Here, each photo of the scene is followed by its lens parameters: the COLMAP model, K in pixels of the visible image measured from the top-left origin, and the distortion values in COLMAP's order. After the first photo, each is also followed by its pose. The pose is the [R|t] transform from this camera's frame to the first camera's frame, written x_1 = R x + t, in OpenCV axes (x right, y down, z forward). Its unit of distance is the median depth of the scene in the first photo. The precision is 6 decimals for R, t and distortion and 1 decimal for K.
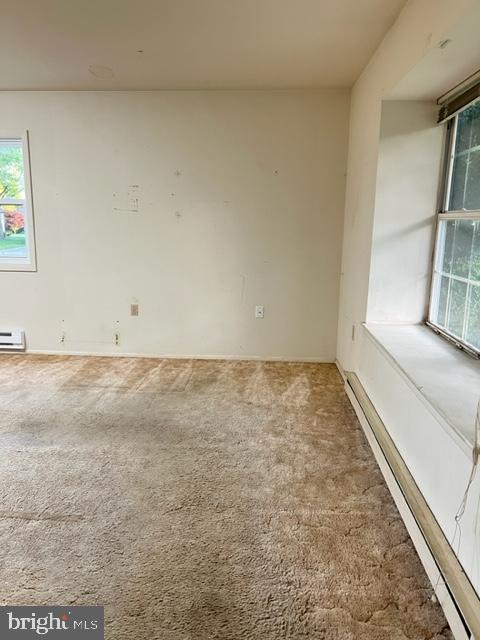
lens RADIAL K [[481.3, 0, 237.9], [0, 481.3, 316.9], [0, 0, 1]] dist [0.065219, -0.076953]
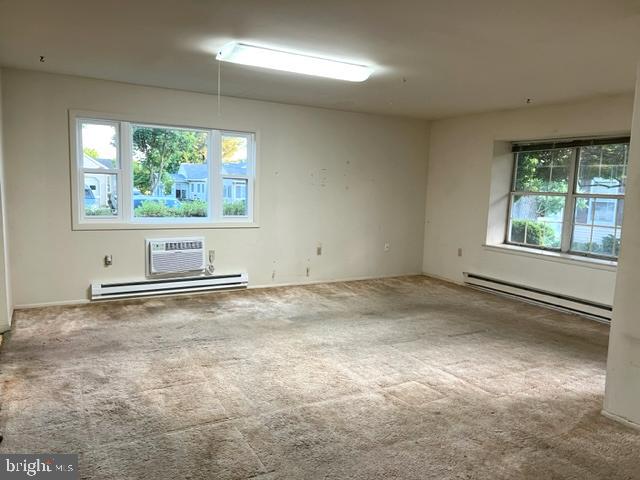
lens RADIAL K [[481.3, 0, 316.3], [0, 481.3, 240.4], [0, 0, 1]] dist [0.065219, -0.076953]
pose [[0.833813, -0.048236, 0.549936, -1.335562], [0.086000, 0.995363, -0.043088, 0.020533], [-0.545308, 0.083222, 0.834094, -0.284235]]
